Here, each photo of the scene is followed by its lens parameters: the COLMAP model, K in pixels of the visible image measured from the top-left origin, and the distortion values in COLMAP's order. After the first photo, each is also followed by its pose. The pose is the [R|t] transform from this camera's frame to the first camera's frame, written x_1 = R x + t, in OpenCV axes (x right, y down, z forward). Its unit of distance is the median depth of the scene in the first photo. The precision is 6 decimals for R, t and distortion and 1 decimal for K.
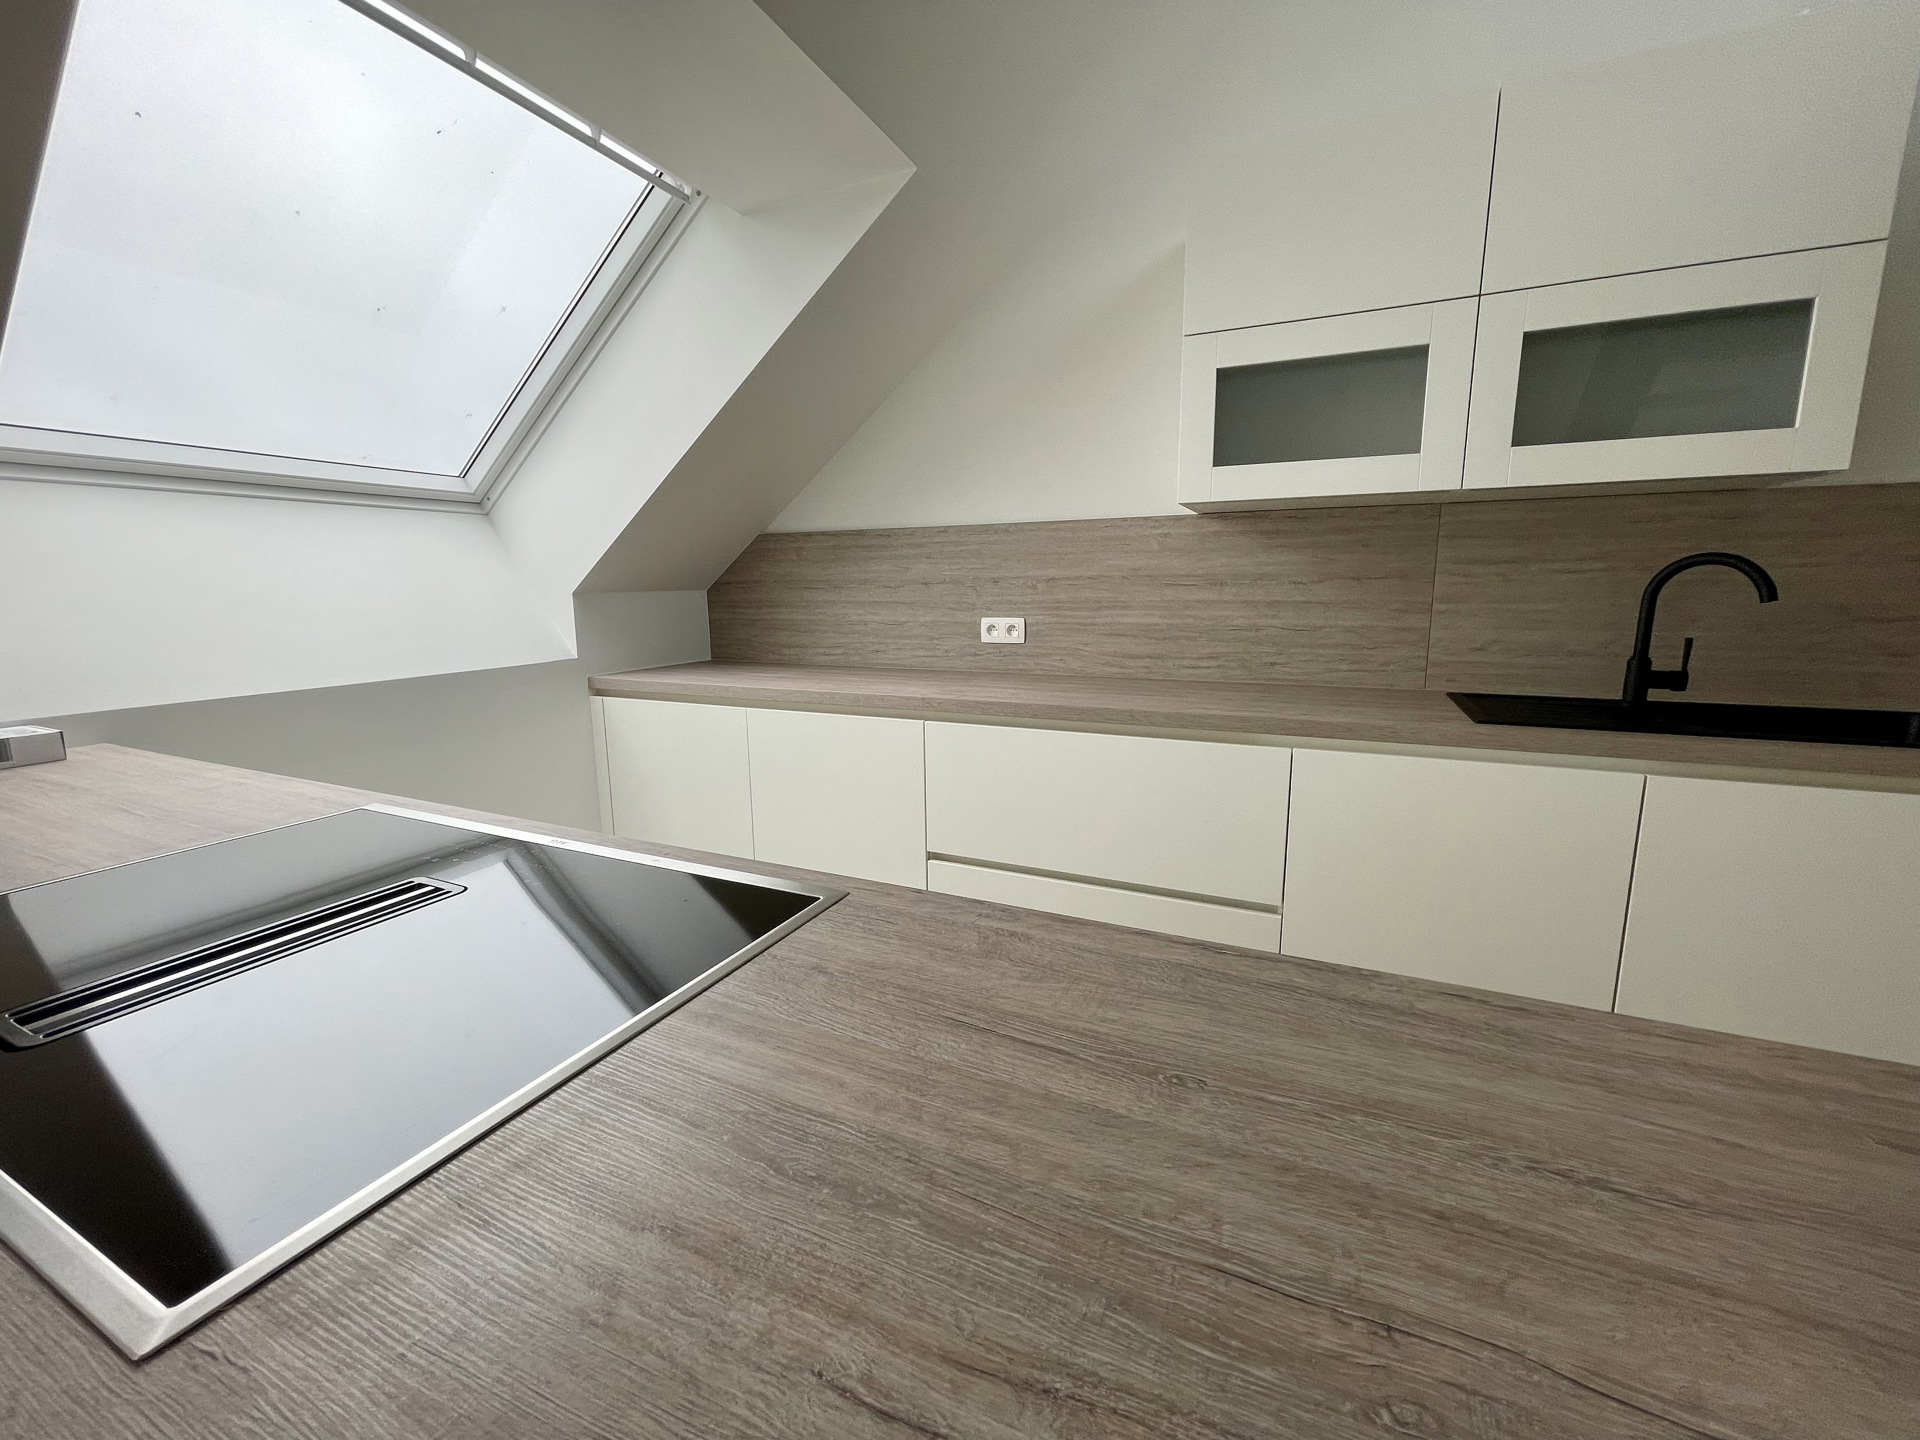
lens RADIAL K [[781.3, 0, 955.2], [0, 781.3, 722.0], [0, 0, 1]] dist [-0.001628, 0.000386]
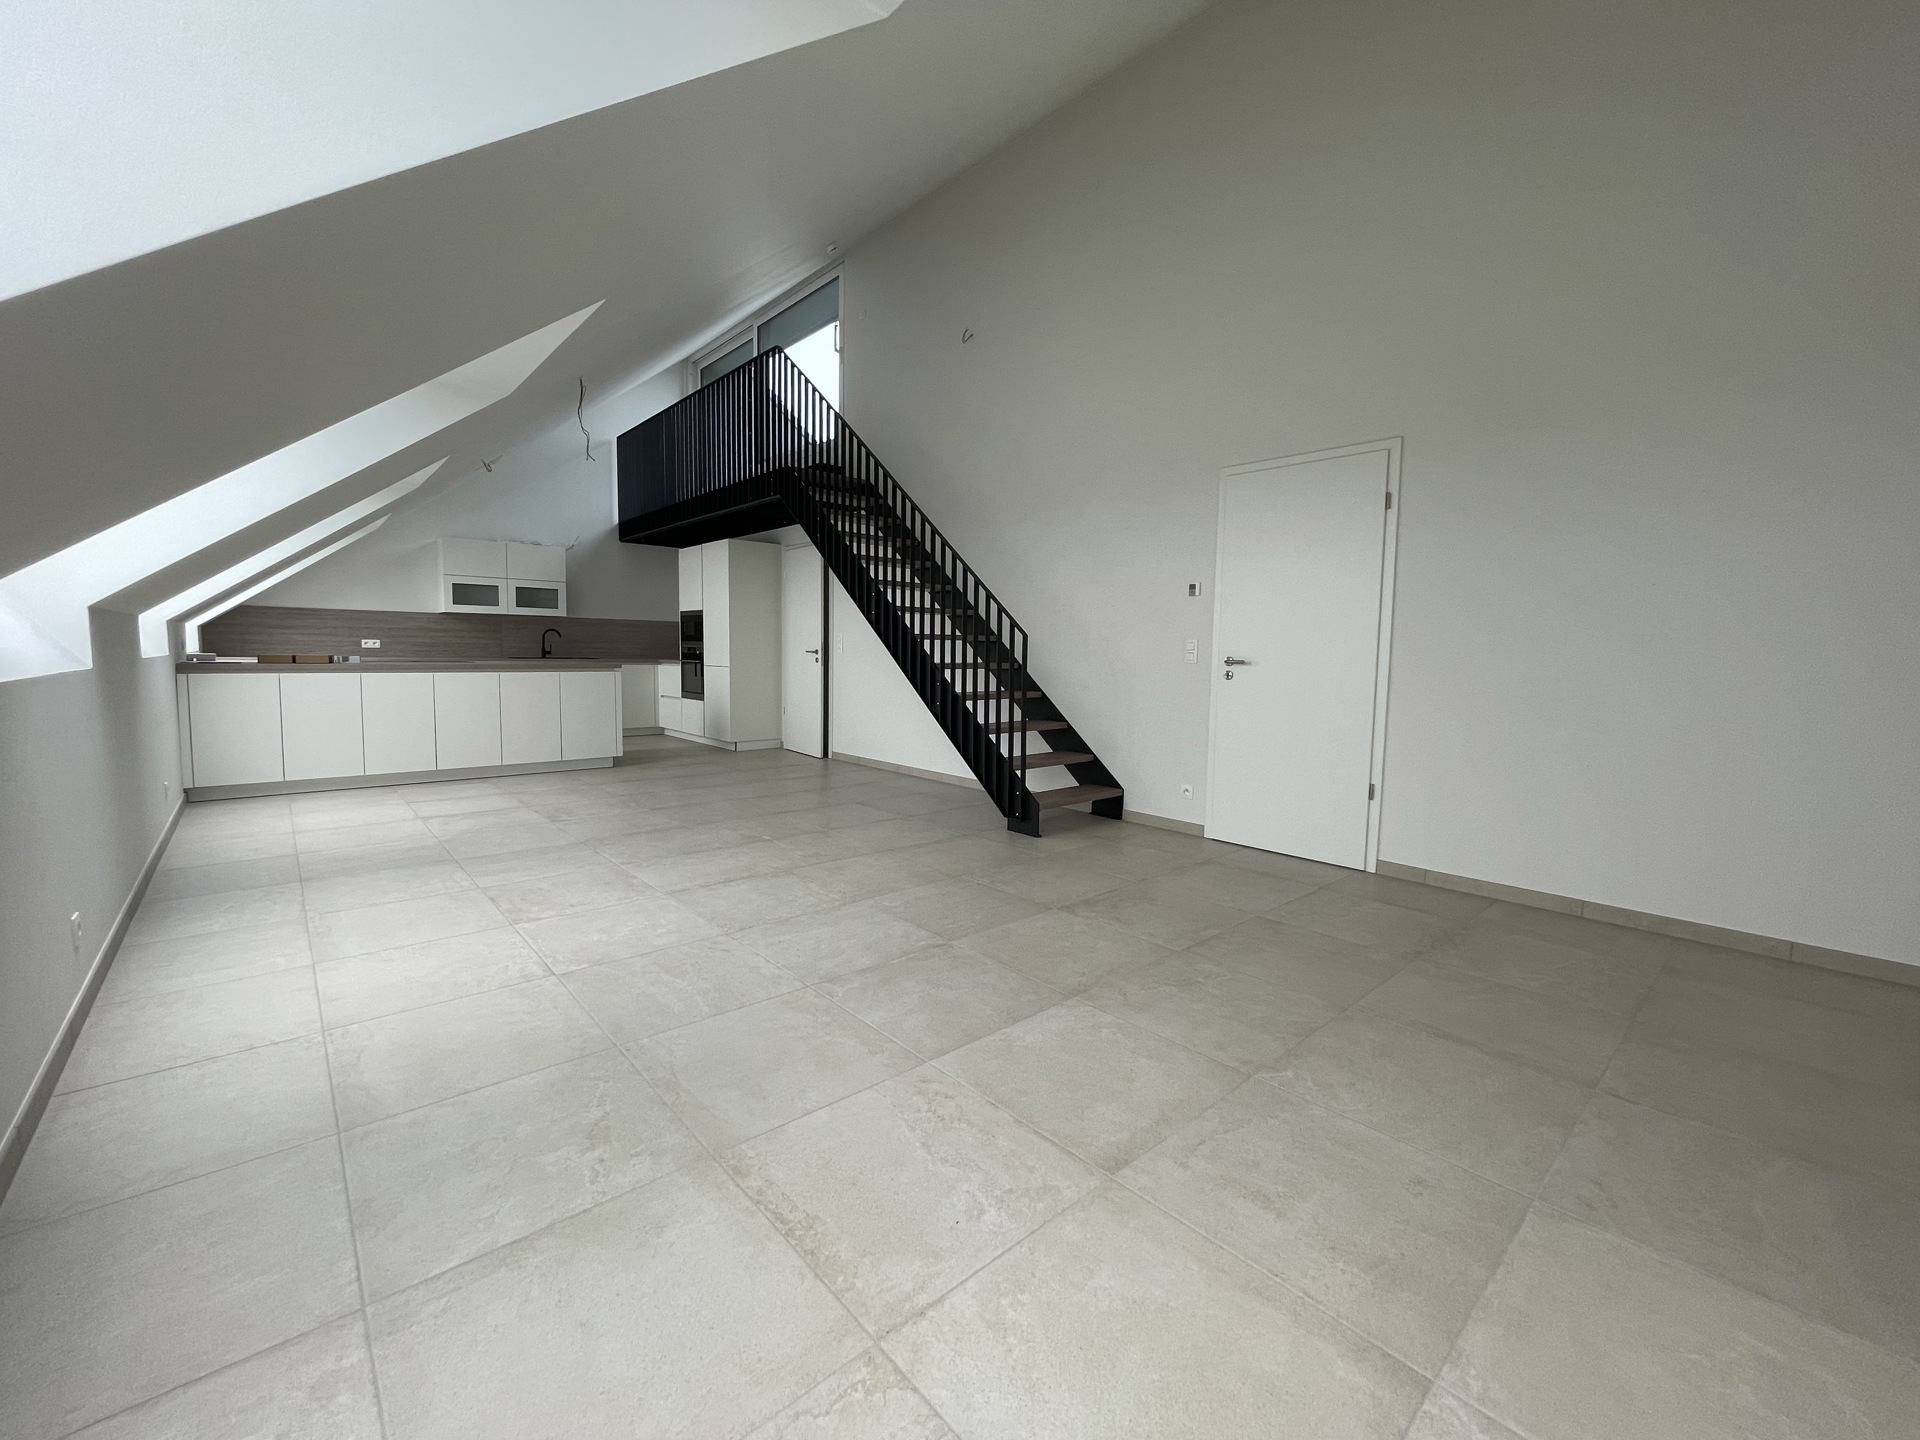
lens RADIAL K [[781.3, 0, 954.4], [0, 781.3, 714.1], [0, 0, 1]] dist [-0.001628, 0.000386]
pose [[0.393447, -0.056961, 0.917581, -2.305822], [0.143874, 0.989596, -0.000259, 0.605708], [-0.908020, 0.132118, 0.397549, -2.833383]]
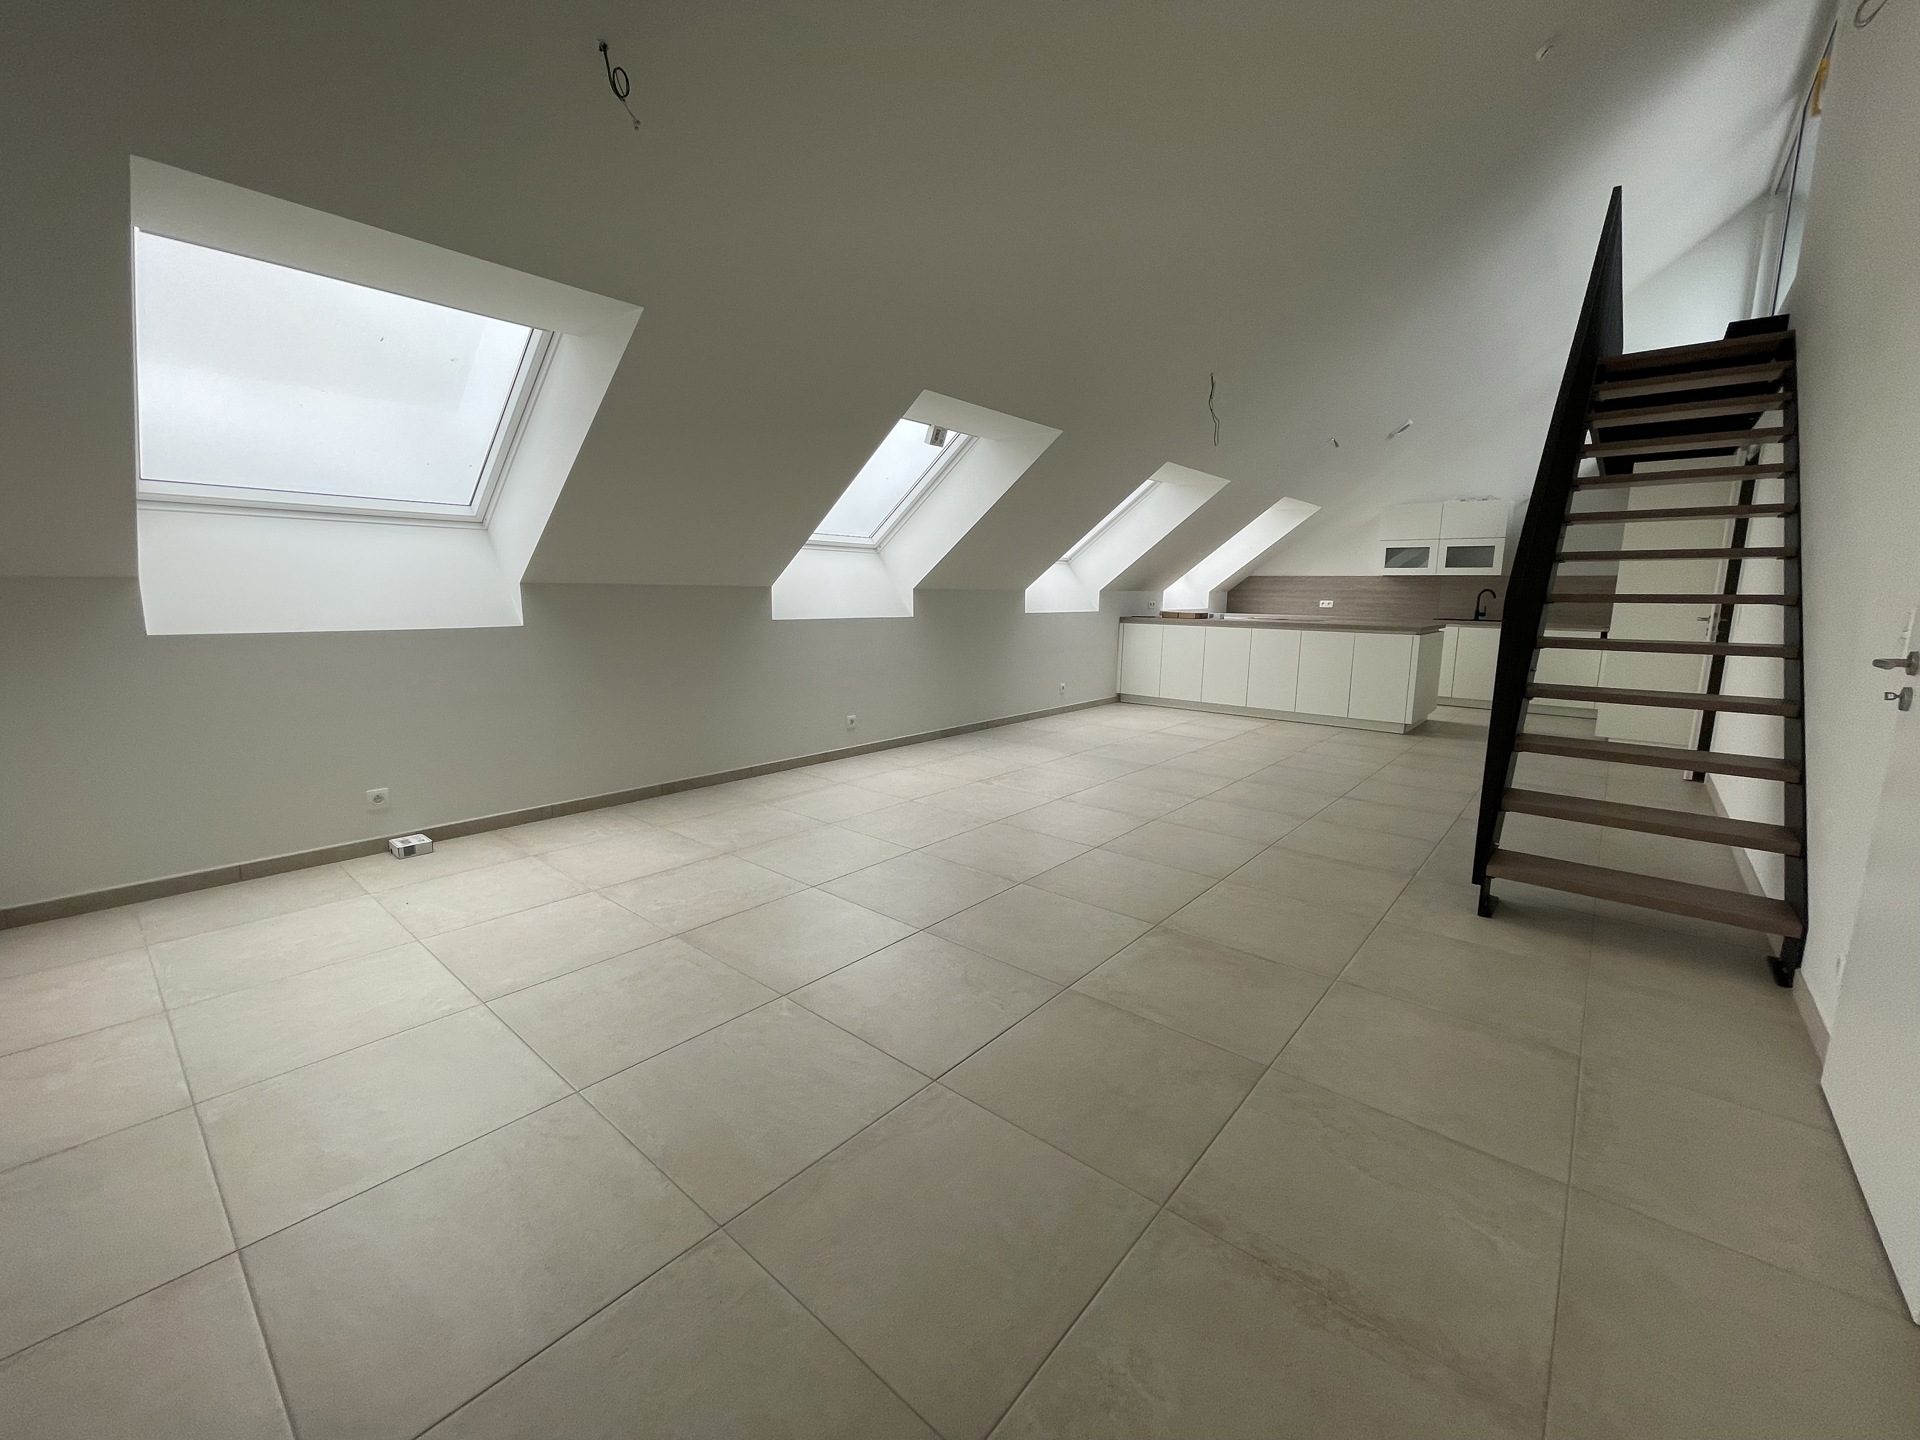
lens RADIAL K [[781.3, 0, 953.2], [0, 781.3, 719.7], [0, 0, 1]] dist [-0.001628, 0.000386]
pose [[0.963135, 0.067253, -0.260477, -0.789241], [-0.070912, 0.997472, -0.004665, 0.706010], [0.259505, 0.022964, 0.965469, -3.740151]]
